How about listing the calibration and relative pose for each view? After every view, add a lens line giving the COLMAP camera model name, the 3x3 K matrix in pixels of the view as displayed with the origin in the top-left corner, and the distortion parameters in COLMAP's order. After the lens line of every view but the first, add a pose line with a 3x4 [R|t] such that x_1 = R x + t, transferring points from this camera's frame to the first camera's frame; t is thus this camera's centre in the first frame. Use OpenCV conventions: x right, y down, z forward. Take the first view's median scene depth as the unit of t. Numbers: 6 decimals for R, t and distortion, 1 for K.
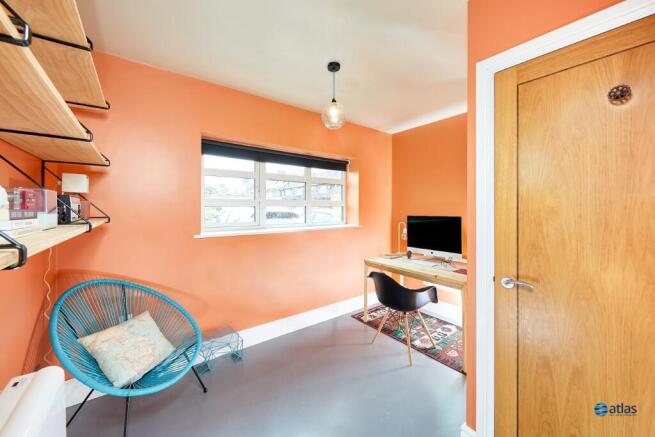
lens RADIAL K [[246.4, 0, 326.5], [0, 246.4, 206.8], [0, 0, 1]] dist [0.000021, 0.000004]
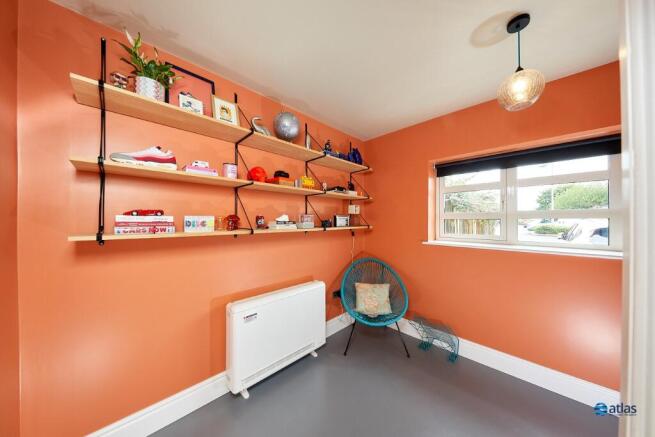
lens RADIAL K [[214.0, 0, 327.5], [0, 214.0, 218.5], [0, 0, 1]] dist [-0.000003, 0.000002]
pose [[0.135541, -0.012234, -0.990696, 0.530855], [0.002910, 0.999924, -0.011949, 0.004610], [0.990768, -0.001264, 0.135566, 0.345652]]
